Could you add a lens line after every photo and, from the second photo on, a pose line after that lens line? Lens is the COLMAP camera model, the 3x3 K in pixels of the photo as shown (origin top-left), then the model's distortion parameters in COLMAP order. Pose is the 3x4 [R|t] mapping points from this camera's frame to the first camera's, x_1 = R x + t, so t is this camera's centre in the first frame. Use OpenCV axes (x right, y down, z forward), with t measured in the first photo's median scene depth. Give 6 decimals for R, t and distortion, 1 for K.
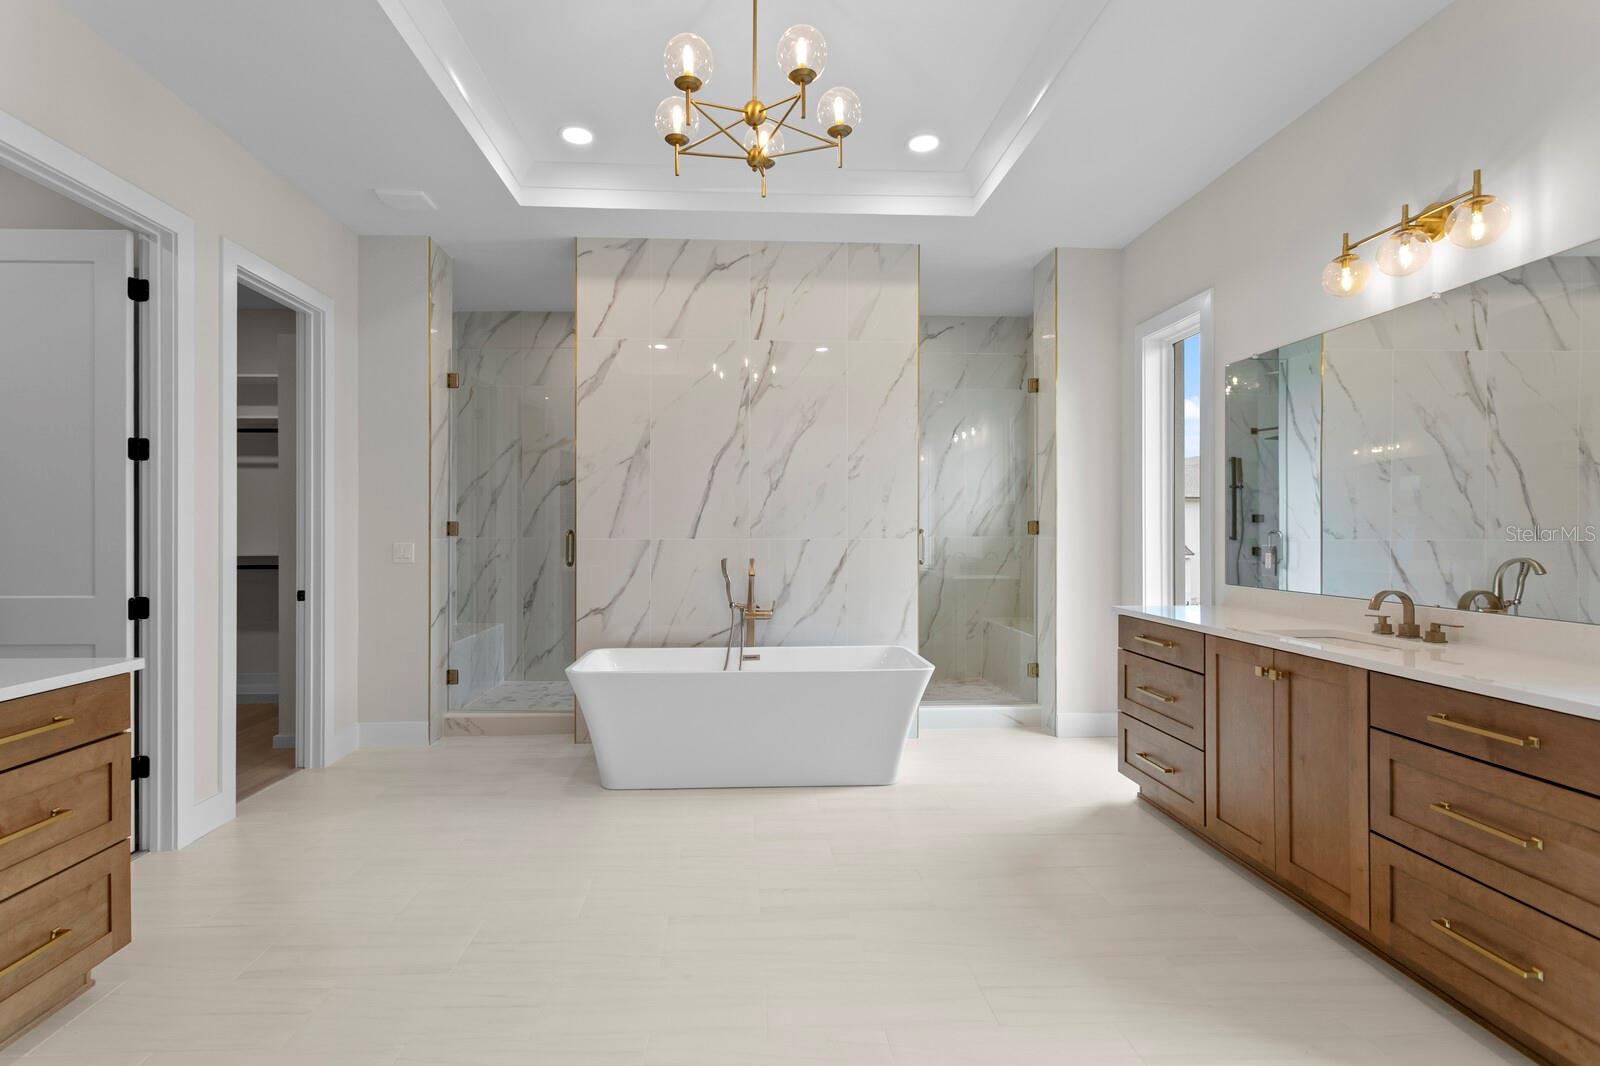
lens RADIAL K [[759.7, 0, 799.1], [0, 759.7, 531.0], [0, 0, 1]] dist [0.004113, -0.002899]
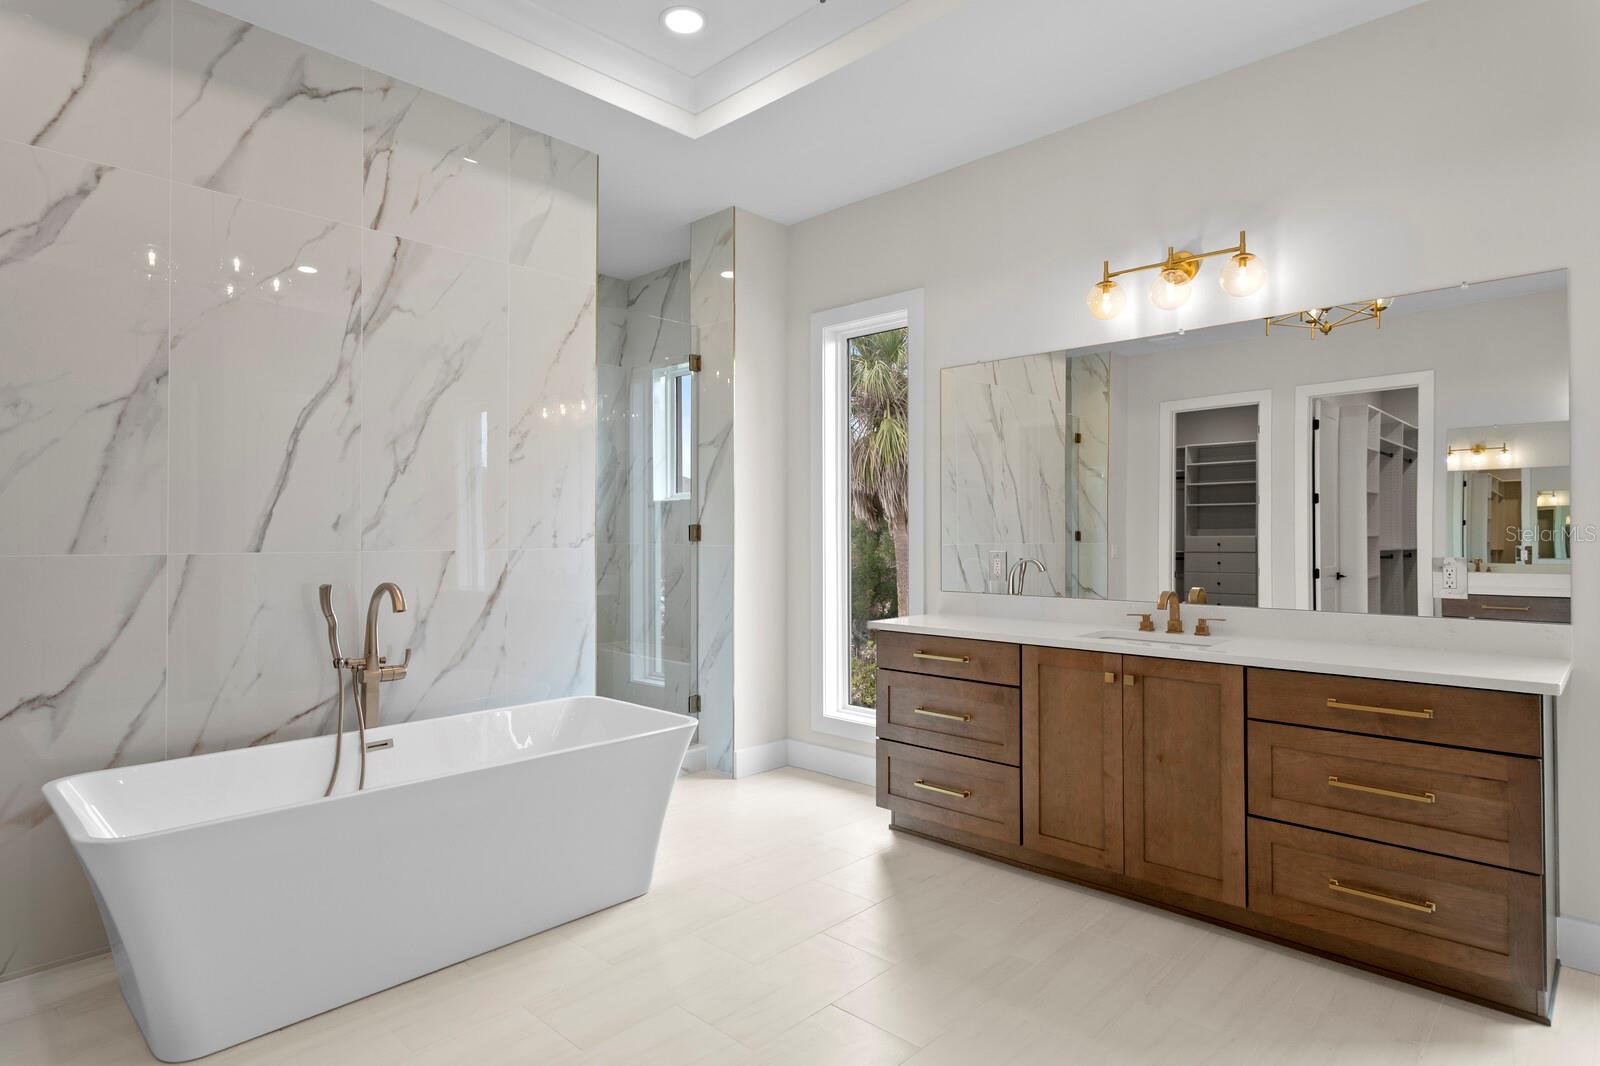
lens RADIAL K [[848.6, 0, 797.6], [0, 848.6, 529.1], [0, 0, 1]] dist [-0.002067, 0.001625]
pose [[0.743819, 0.004487, 0.668366, -0.265952], [0.000604, 0.999973, -0.007386, -0.002222], [-0.668380, 0.005898, 0.743796, 0.262344]]
